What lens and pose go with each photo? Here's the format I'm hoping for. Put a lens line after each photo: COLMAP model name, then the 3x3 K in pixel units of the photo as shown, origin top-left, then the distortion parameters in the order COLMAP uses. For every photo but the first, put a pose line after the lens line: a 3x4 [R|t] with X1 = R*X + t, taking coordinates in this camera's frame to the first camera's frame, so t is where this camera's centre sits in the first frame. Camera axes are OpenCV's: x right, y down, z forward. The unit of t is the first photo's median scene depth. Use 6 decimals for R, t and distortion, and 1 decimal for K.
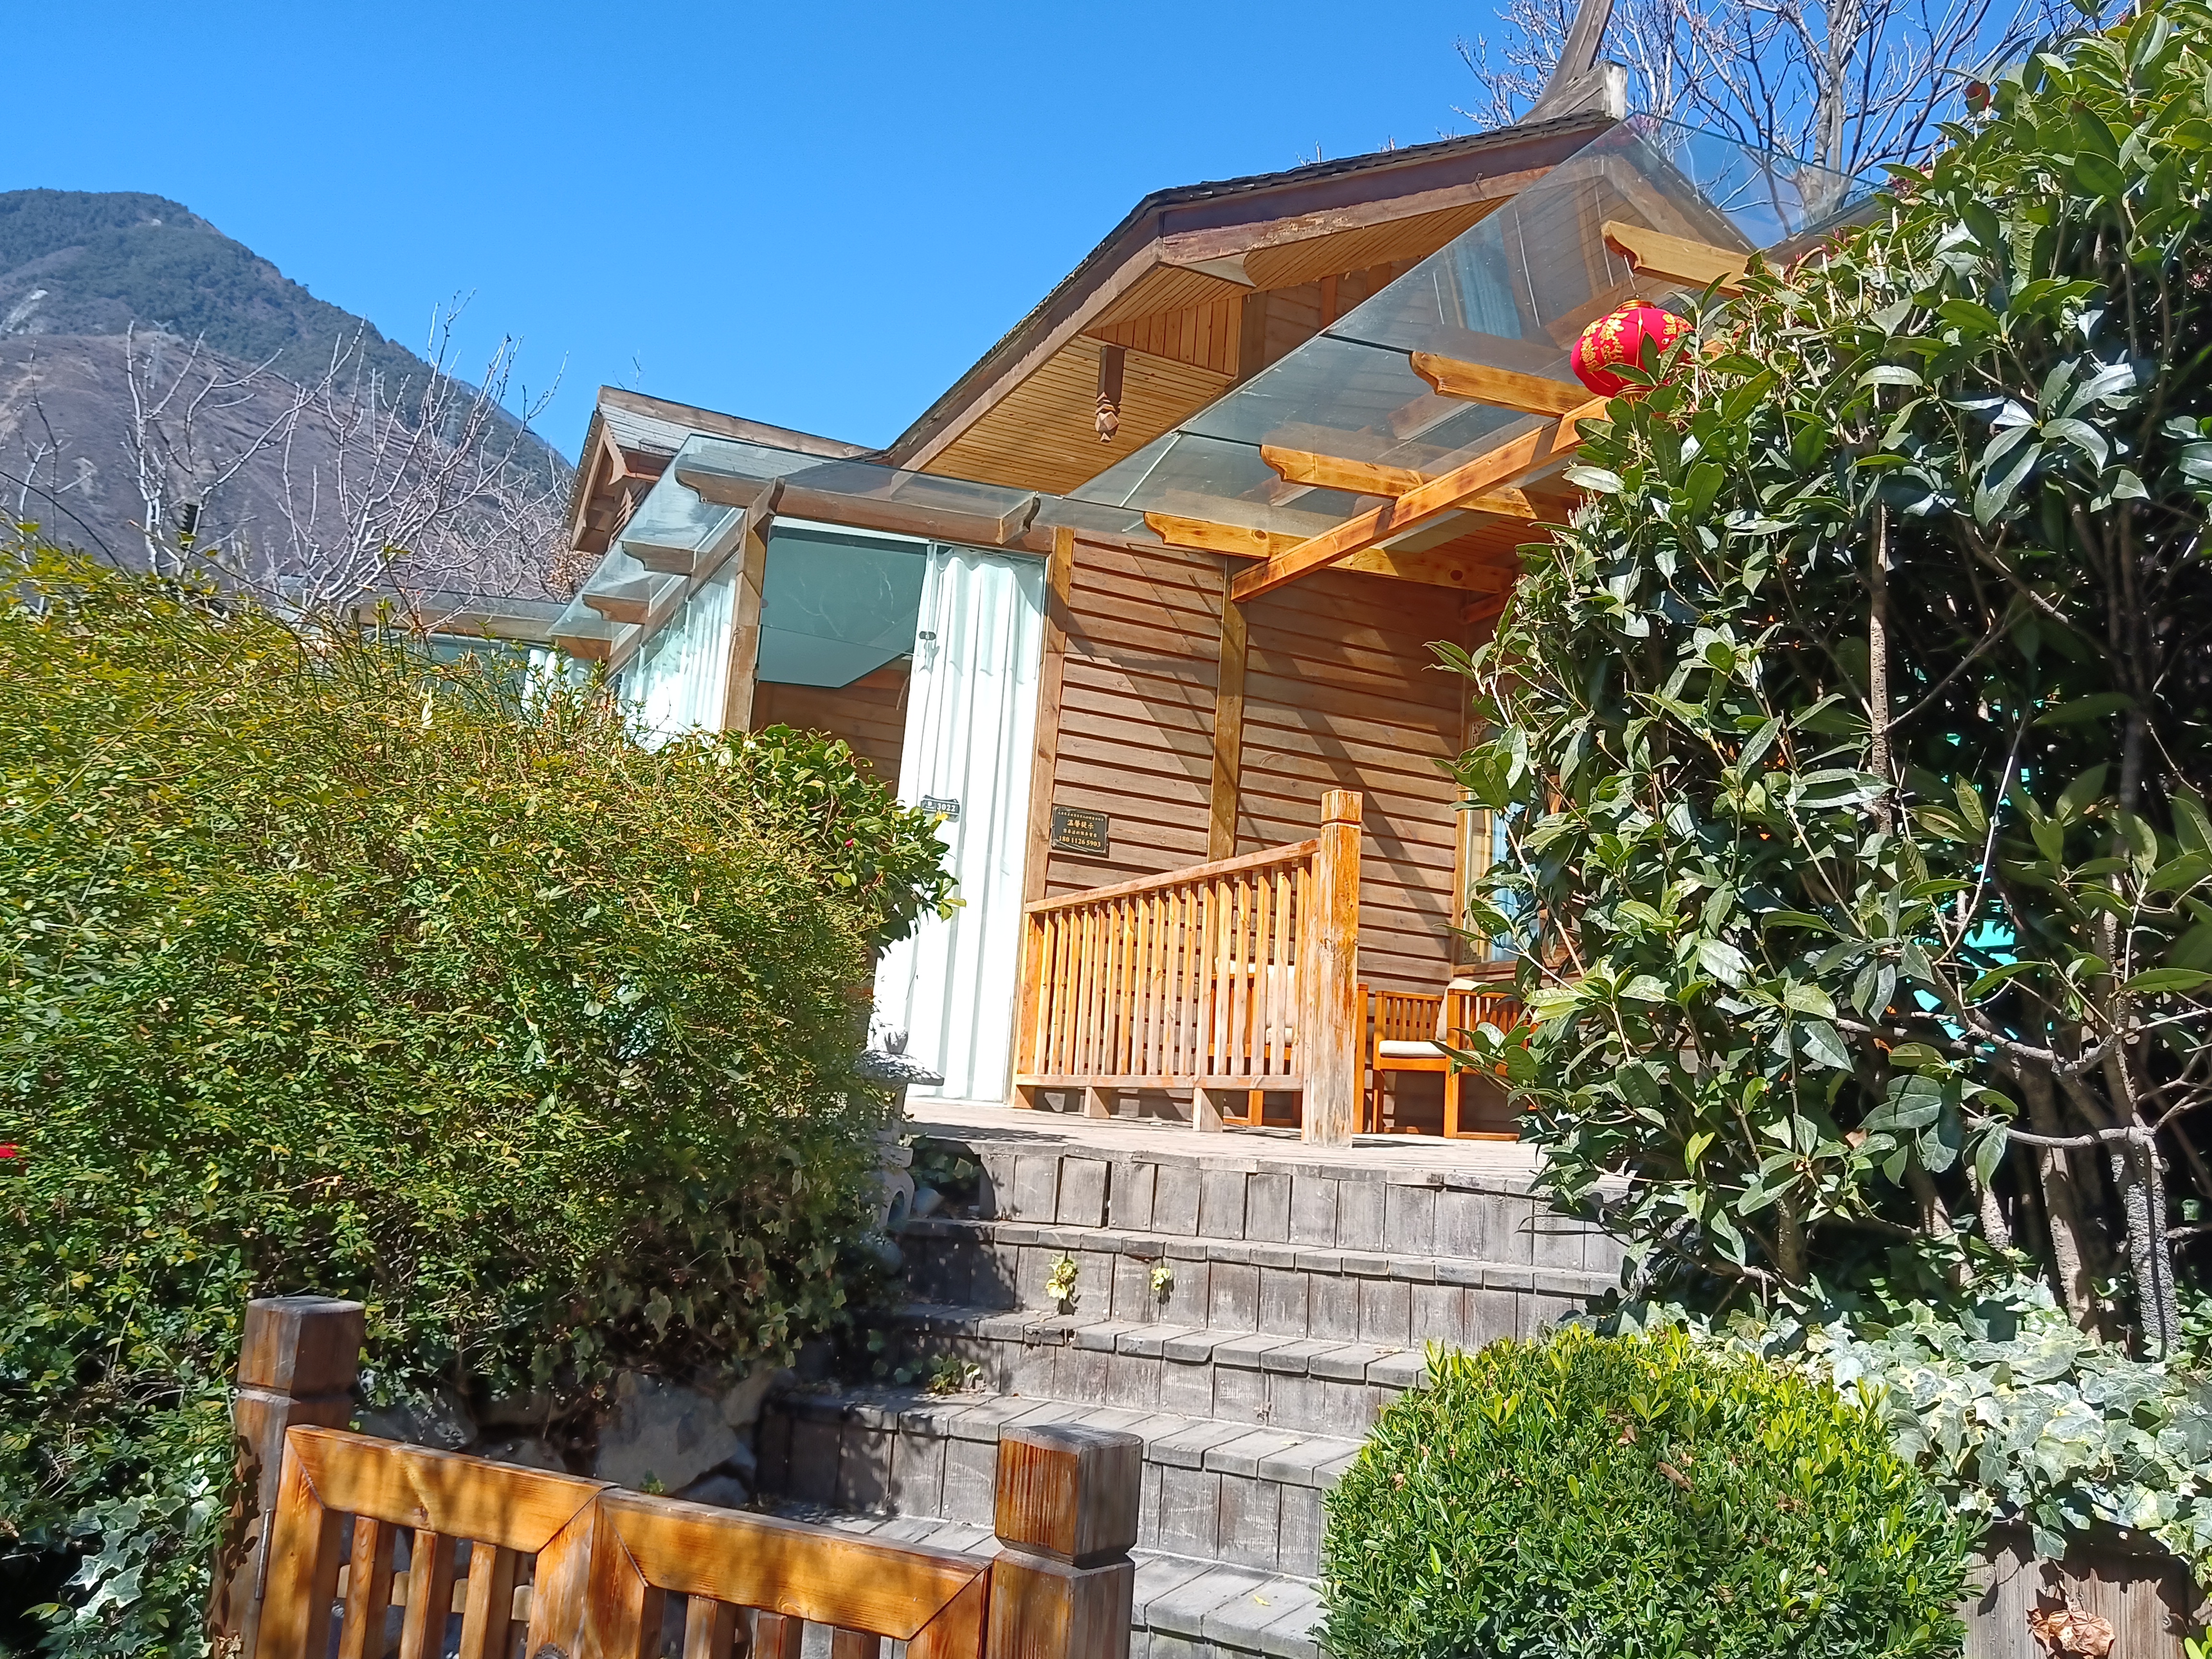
lens RADIAL K [[1757.6, 0, 1106.0], [0, 1757.6, 829.5], [0, 0, 1]] dist [0.018579, -0.020178]
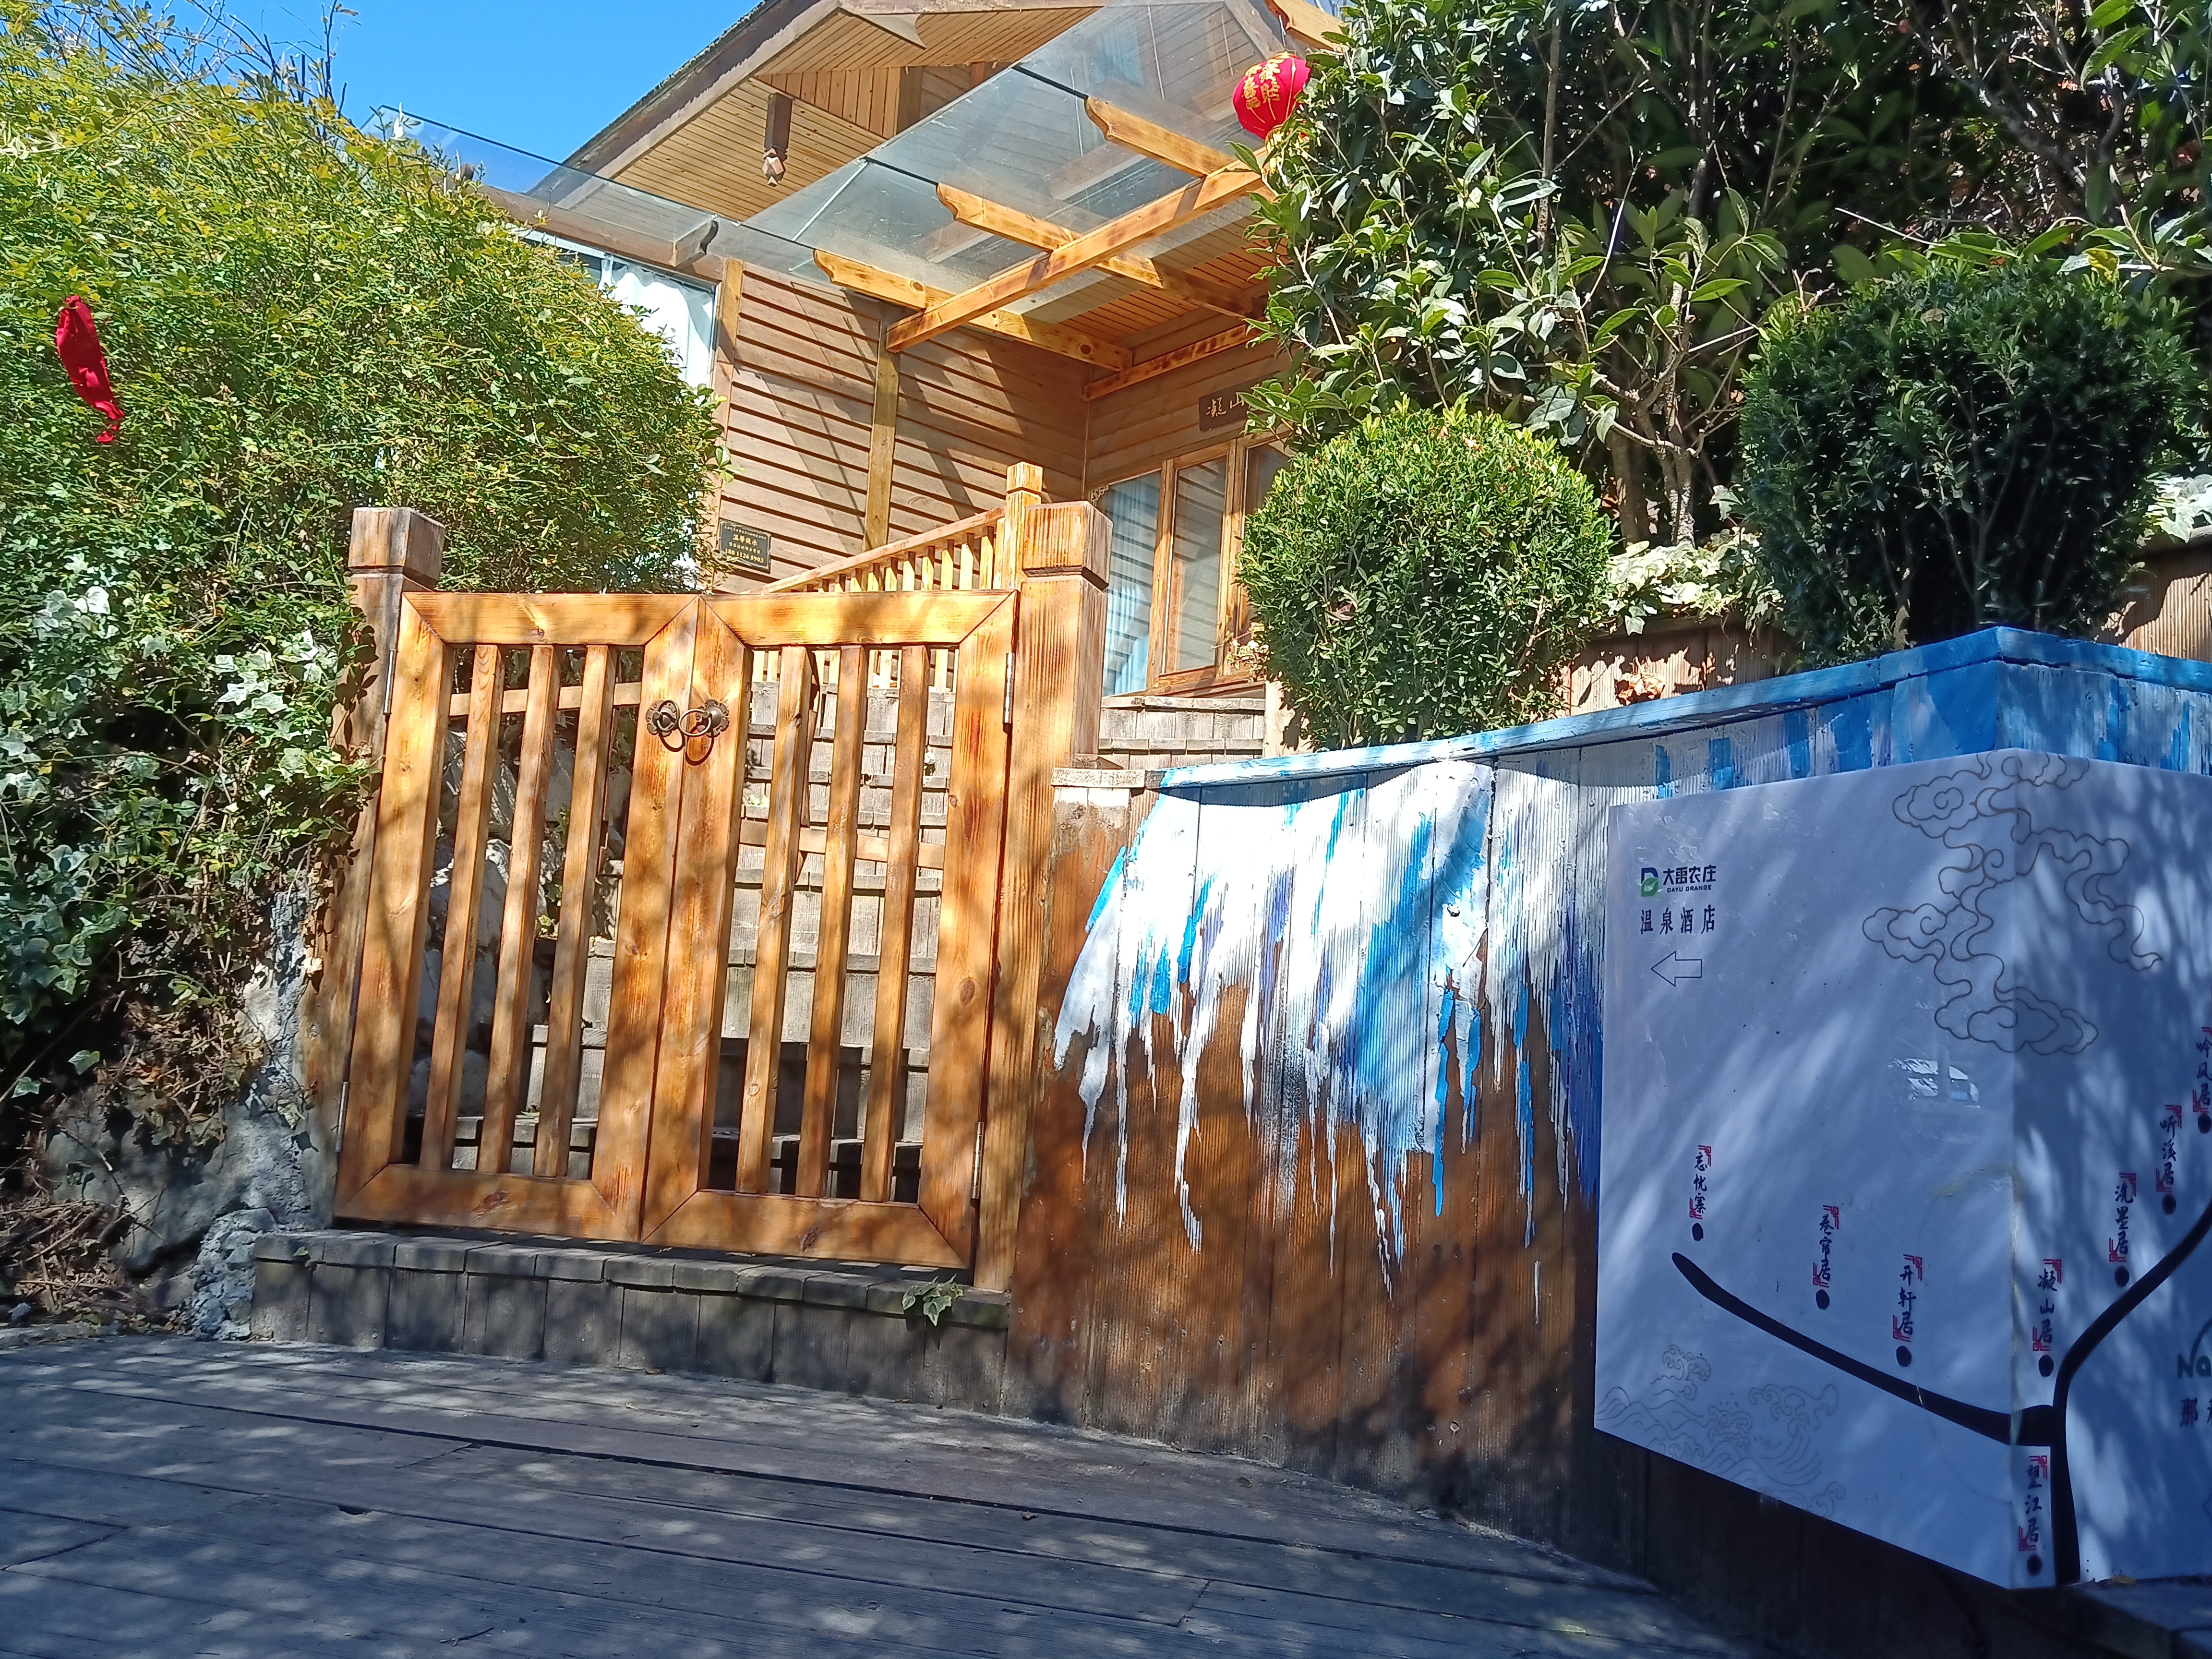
lens RADIAL K [[1757.6, 0, 1106.0], [0, 1757.6, 829.5], [0, 0, 1]] dist [0.018579, -0.020178]
pose [[0.964992, 0.022636, 0.261300, -0.086087], [-0.036735, 0.998113, 0.049199, 0.123029], [-0.259693, -0.057075, 0.964003, -0.110253]]
